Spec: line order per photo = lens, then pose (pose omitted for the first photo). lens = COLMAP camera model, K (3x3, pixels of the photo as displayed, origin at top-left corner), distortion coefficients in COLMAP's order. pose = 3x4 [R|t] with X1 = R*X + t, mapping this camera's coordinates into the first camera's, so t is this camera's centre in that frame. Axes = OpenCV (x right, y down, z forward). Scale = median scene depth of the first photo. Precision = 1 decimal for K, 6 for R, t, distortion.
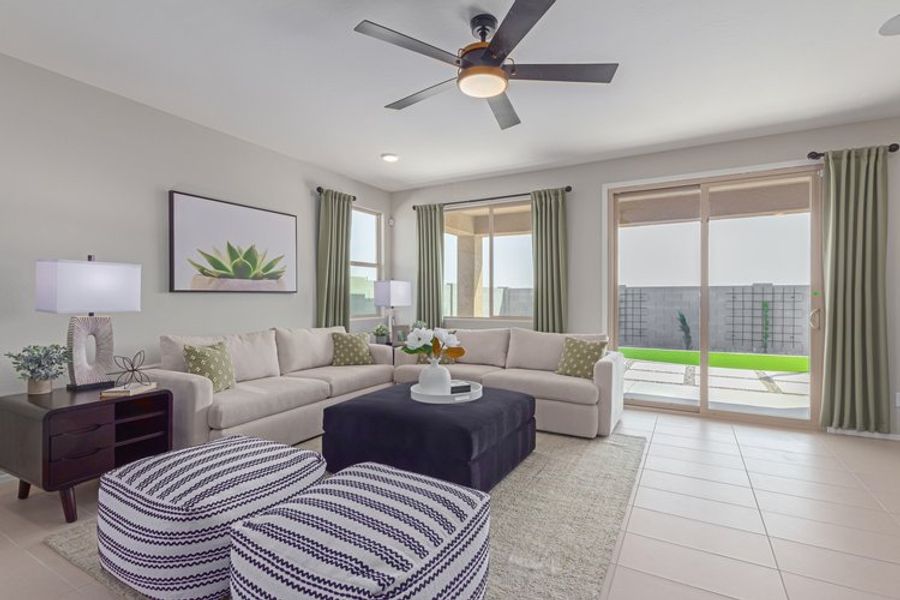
lens RADIAL K [[419.4, 0, 450.0], [0, 419.4, 300.0], [0, 0, 1]] dist [-0.002524, -0.000817]
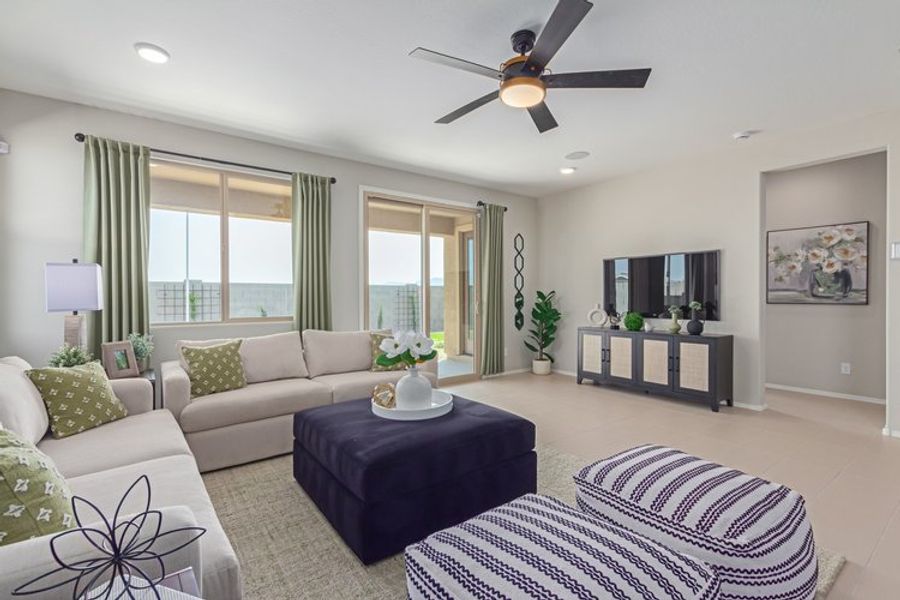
lens RADIAL K [[419.4, 0, 450.0], [0, 419.4, 300.0], [0, 0, 1]] dist [-0.002524, -0.000817]
pose [[0.413738, -0.010176, 0.910339, -0.489861], [0.004097, 0.999948, 0.009316, -0.000236], [-0.910387, -0.000125, 0.413758, 0.368305]]
